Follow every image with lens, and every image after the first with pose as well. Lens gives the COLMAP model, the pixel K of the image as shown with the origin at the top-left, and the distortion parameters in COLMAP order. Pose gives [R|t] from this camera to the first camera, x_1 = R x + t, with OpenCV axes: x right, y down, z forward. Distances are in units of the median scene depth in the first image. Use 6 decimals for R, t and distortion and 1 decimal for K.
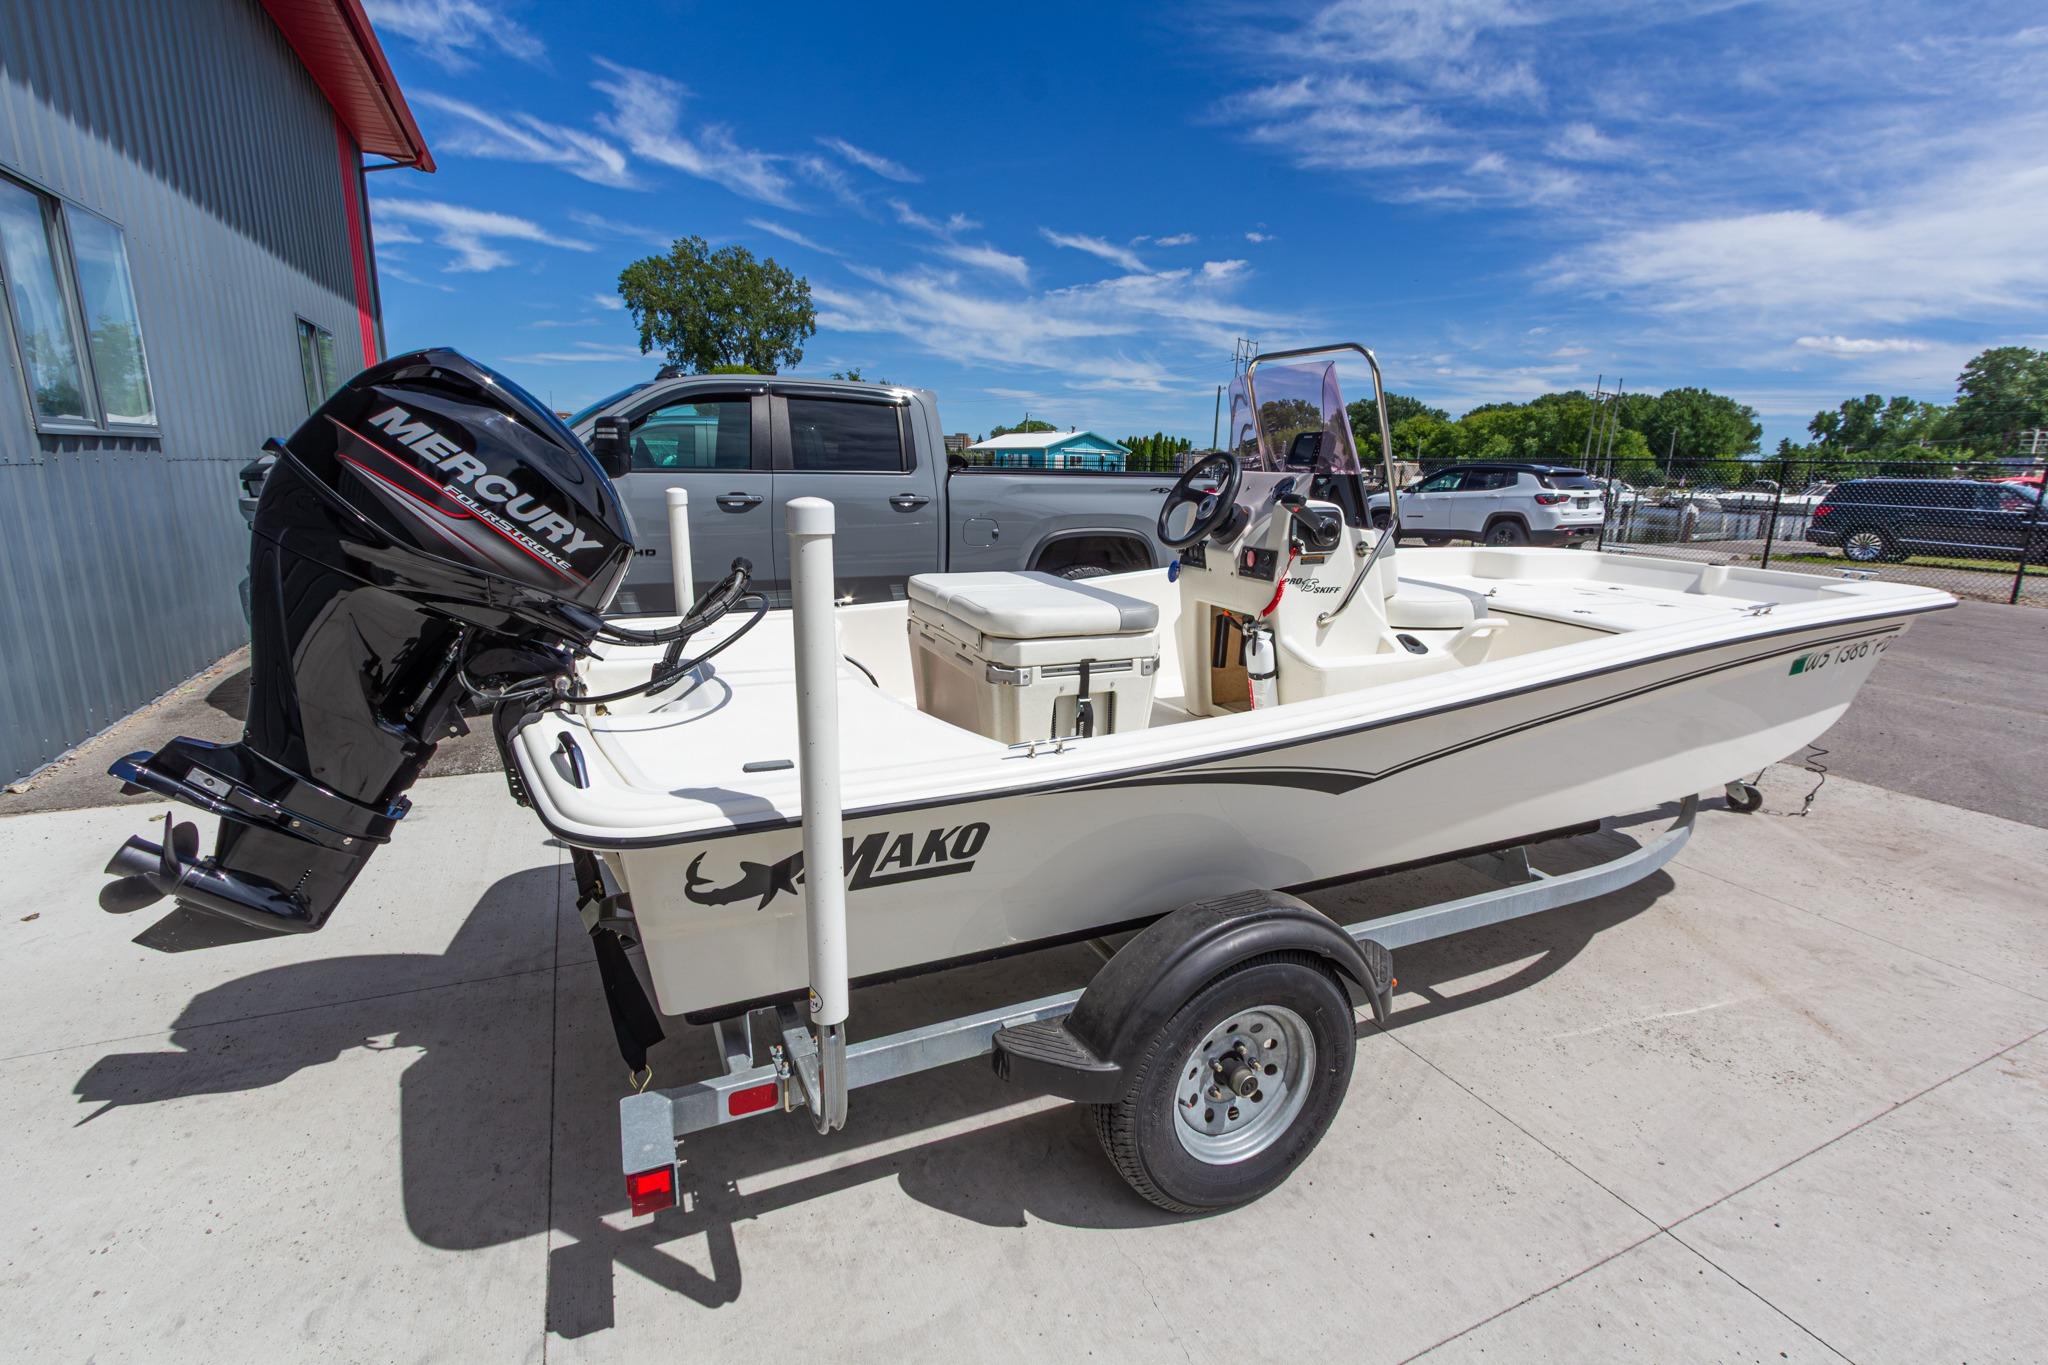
lens RADIAL K [[926.2, 0, 1027.9], [0, 926.2, 676.7], [0, 0, 1]] dist [0.002659, -0.001399]
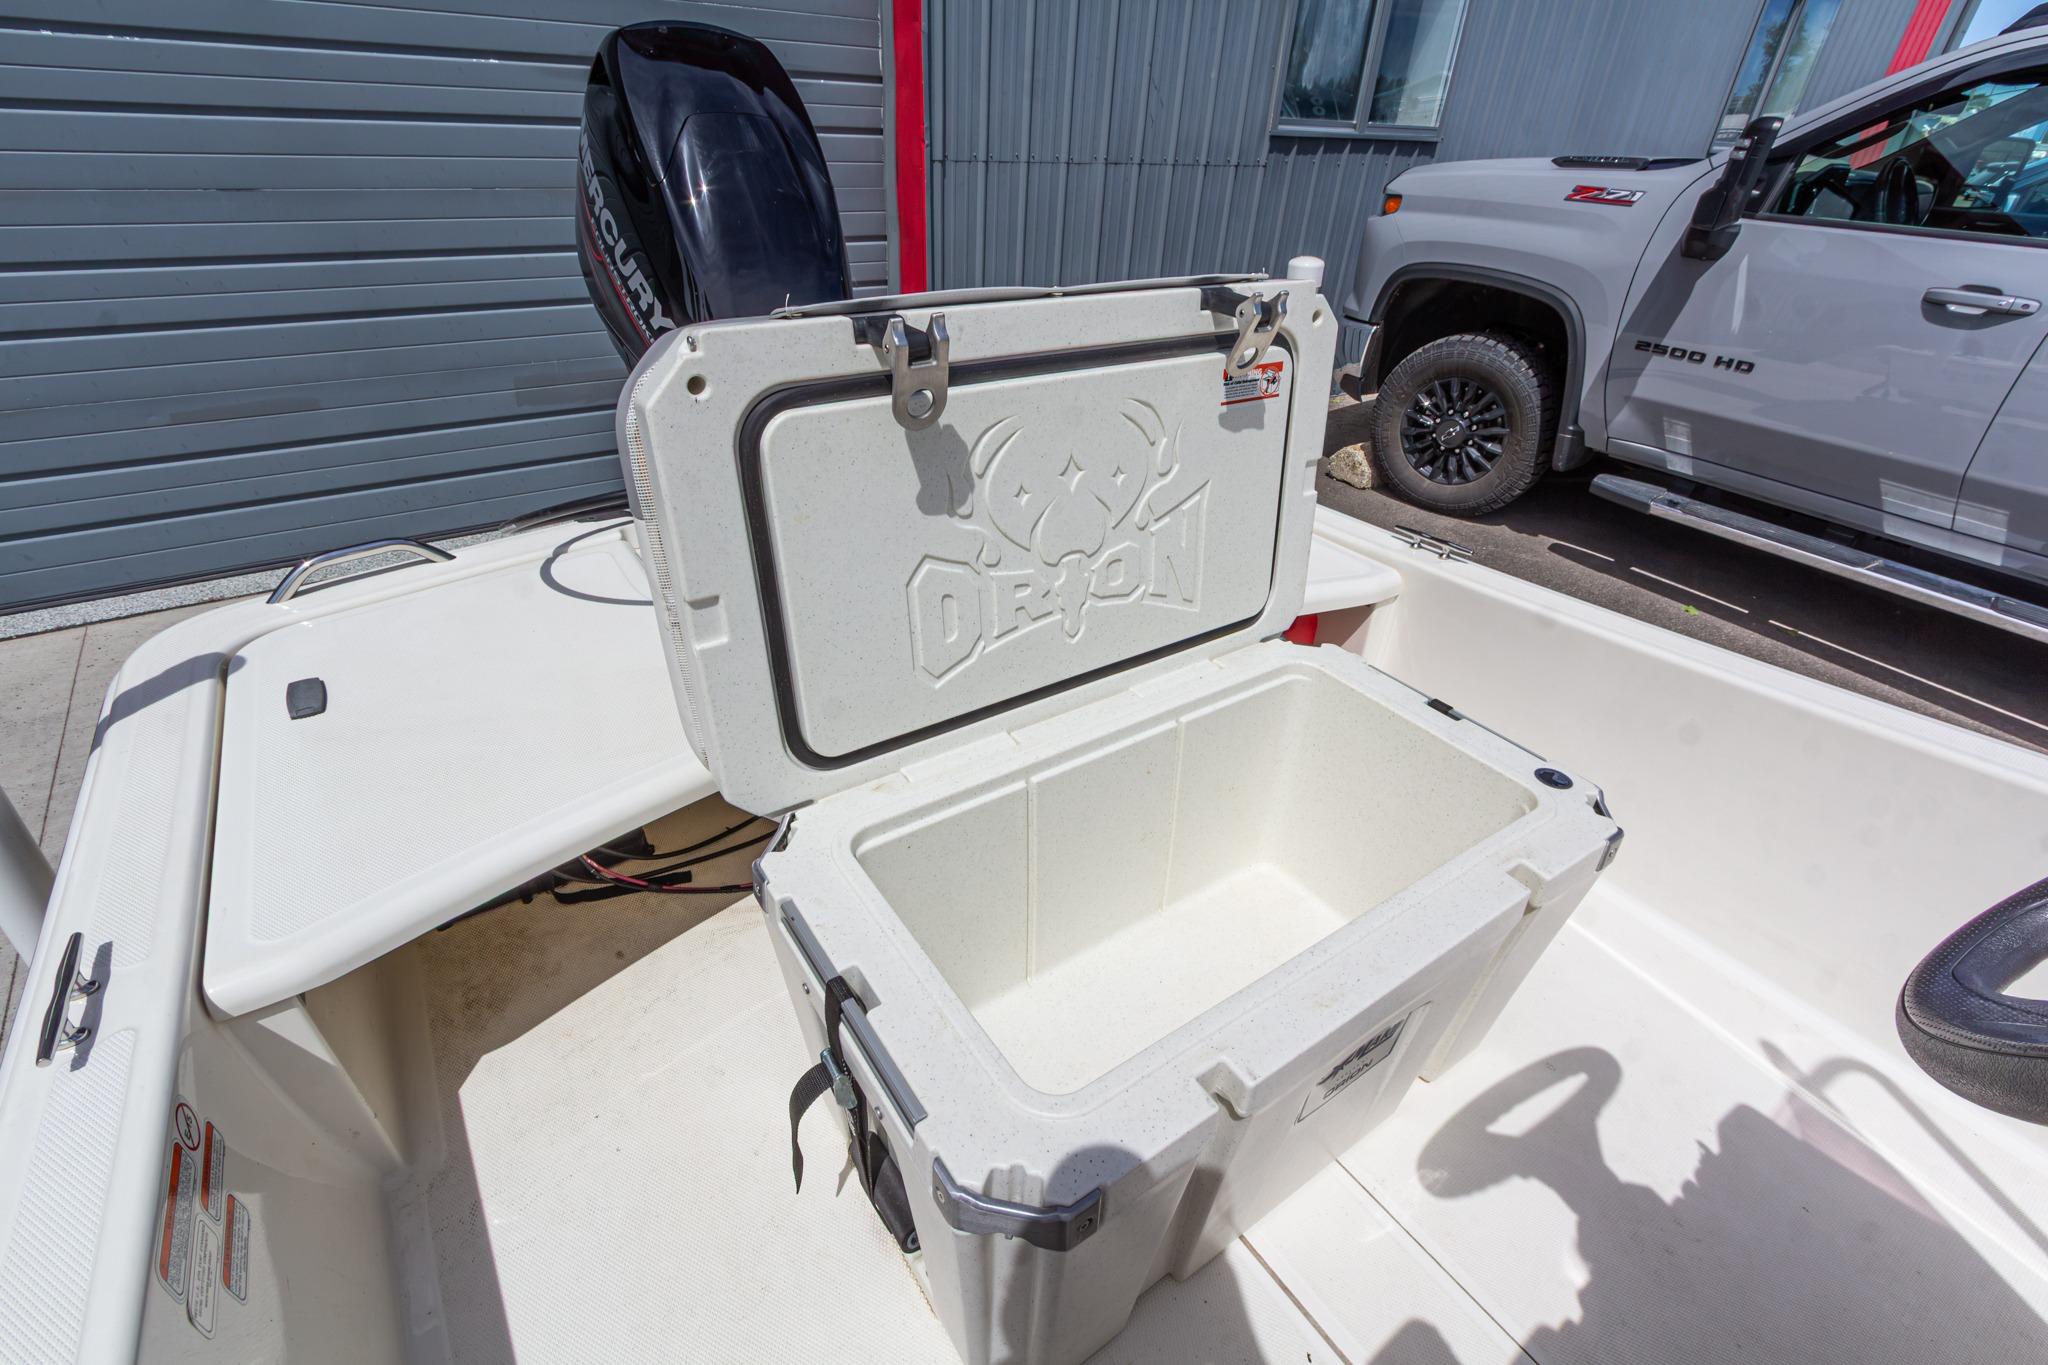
lens RADIAL K [[926.2, 0, 1031.5], [0, 926.2, 681.8], [0, 0, 1]] dist [0.002659, -0.001399]
pose [[0.187969, 0.509588, -0.839635, 0.114815], [-0.261214, 0.850023, 0.457415, -0.107343], [0.946802, 0.133345, 0.292890, 0.379096]]
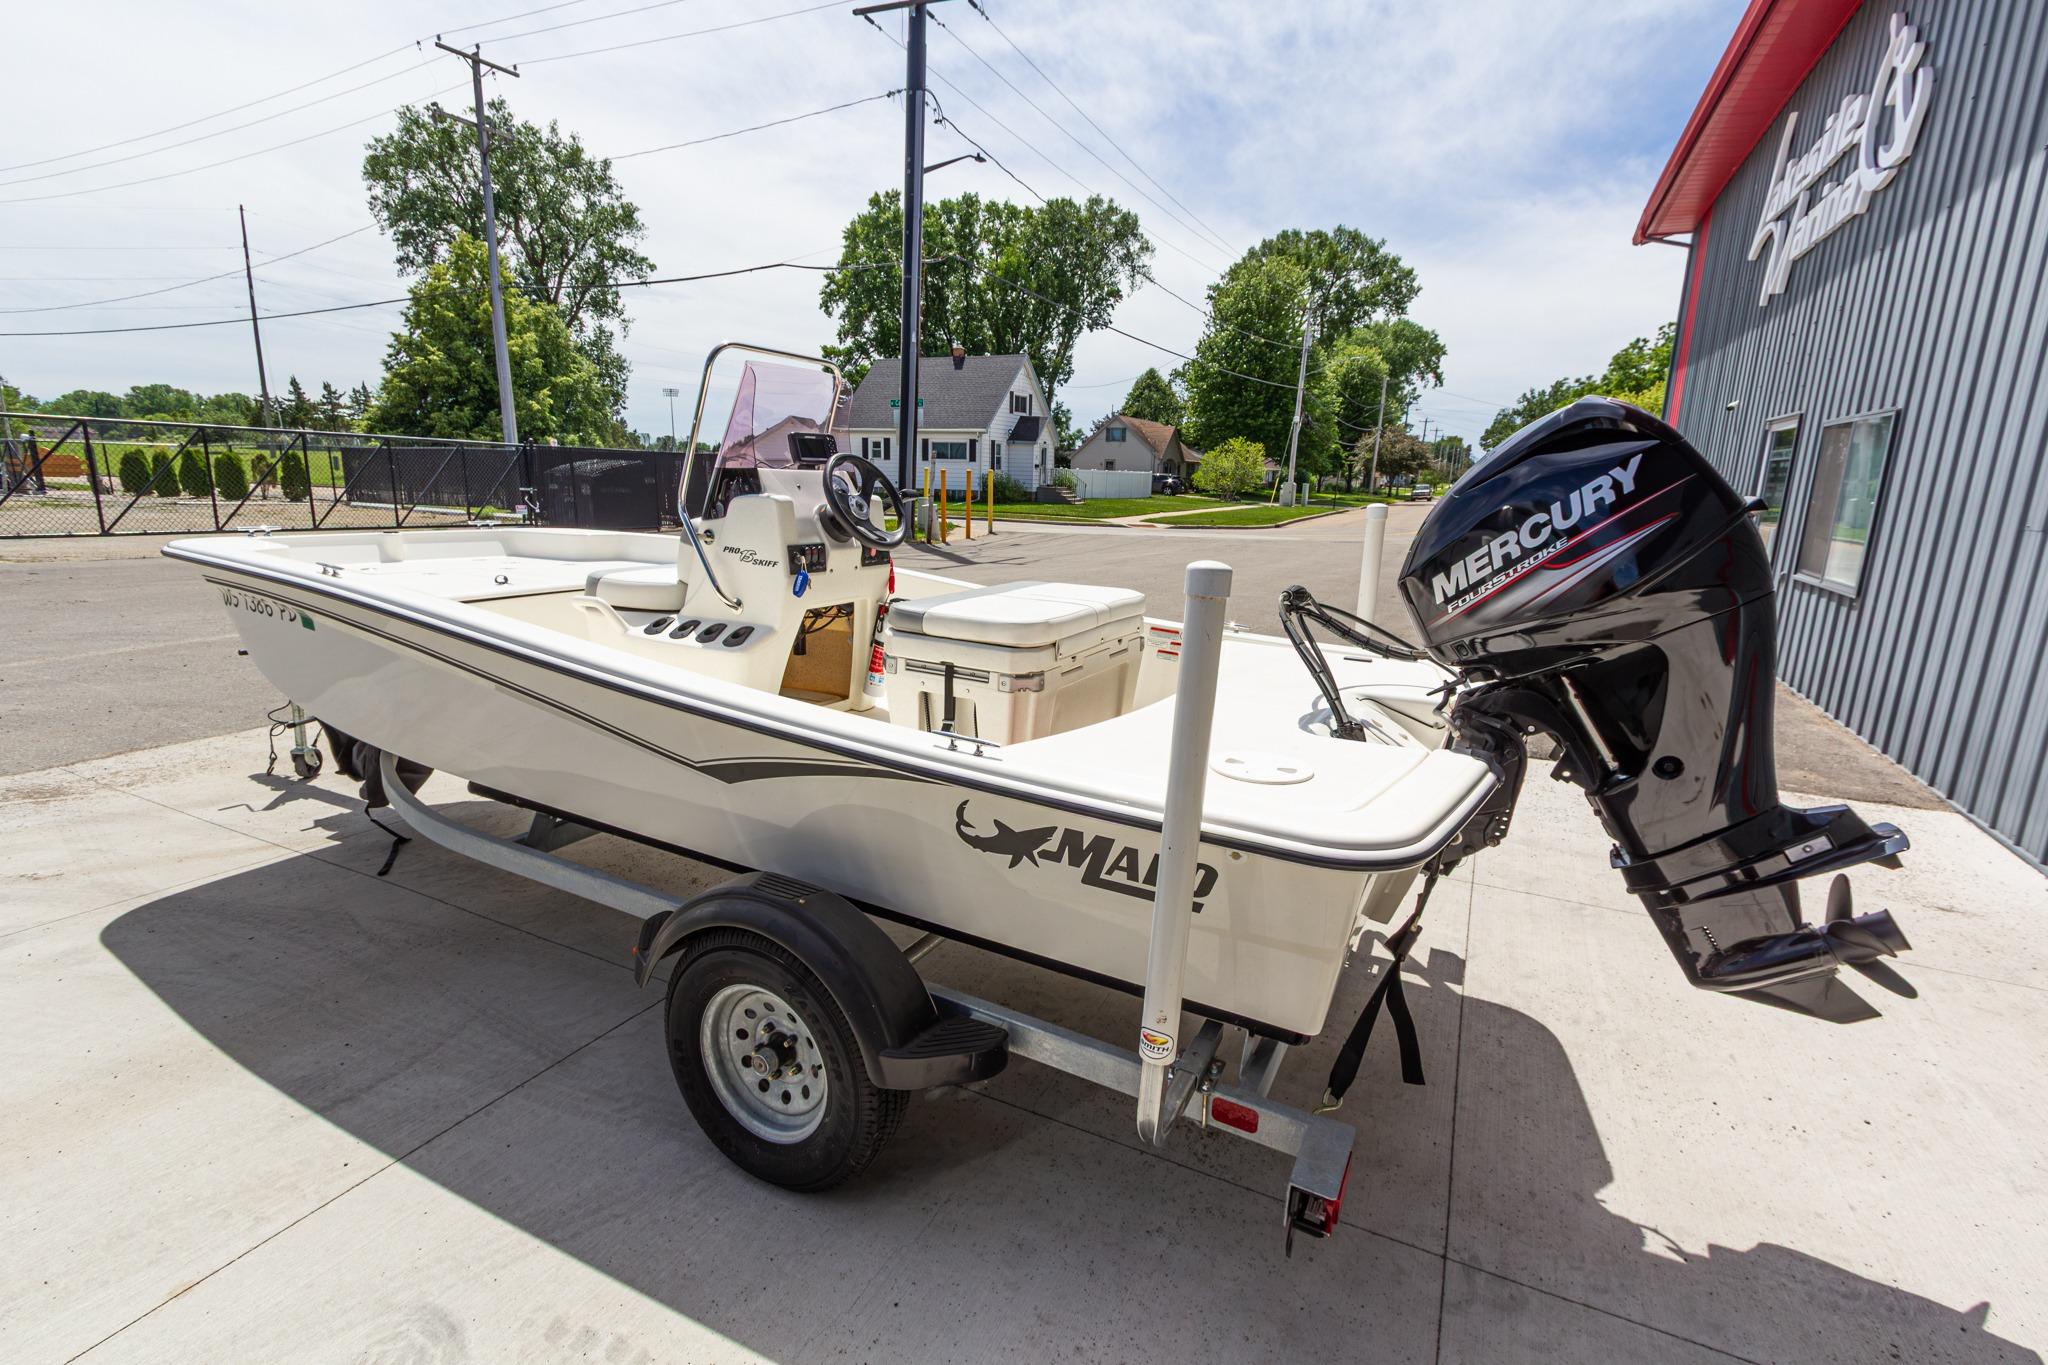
lens RADIAL K [[926.2, 0, 1036.2], [0, 926.2, 688.9], [0, 0, 1]] dist [0.002659, -0.001399]
pose [[-0.620026, -0.221697, 0.752607, -0.362649], [0.127615, 0.917977, 0.375544, -0.174140], [-0.774133, 0.328891, -0.540878, 0.712892]]
